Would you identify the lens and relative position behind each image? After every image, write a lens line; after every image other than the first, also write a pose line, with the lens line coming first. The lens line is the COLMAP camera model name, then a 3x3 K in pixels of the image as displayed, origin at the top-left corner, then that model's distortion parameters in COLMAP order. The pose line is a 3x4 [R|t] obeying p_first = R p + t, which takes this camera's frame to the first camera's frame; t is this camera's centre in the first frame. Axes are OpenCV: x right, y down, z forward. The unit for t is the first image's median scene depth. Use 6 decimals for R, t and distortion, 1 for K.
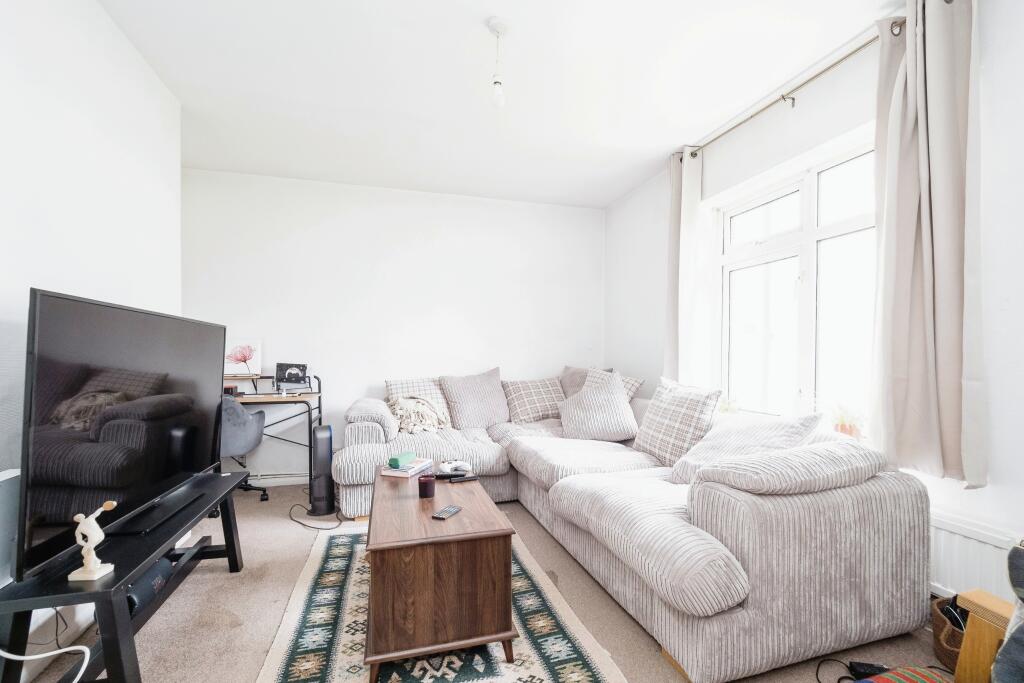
lens RADIAL K [[445.3, 0, 512.0], [0, 445.3, 341.5], [0, 0, 1]] dist [-0.006698, -0.000261]
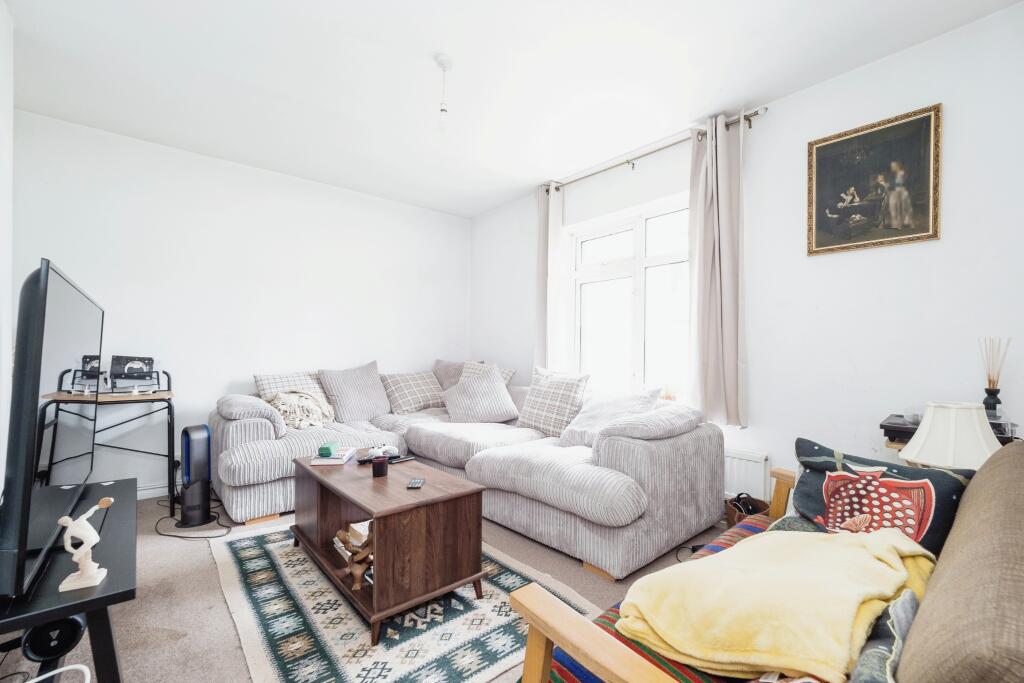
lens RADIAL K [[441.6, 0, 509.2], [0, 441.6, 331.9], [0, 0, 1]] dist [-0.000102, 0.000096]
pose [[0.908938, 0.023742, 0.416254, -0.301227], [-0.015391, 0.999608, -0.023405, 0.017353], [-0.416647, 0.014867, 0.908947, -0.090073]]
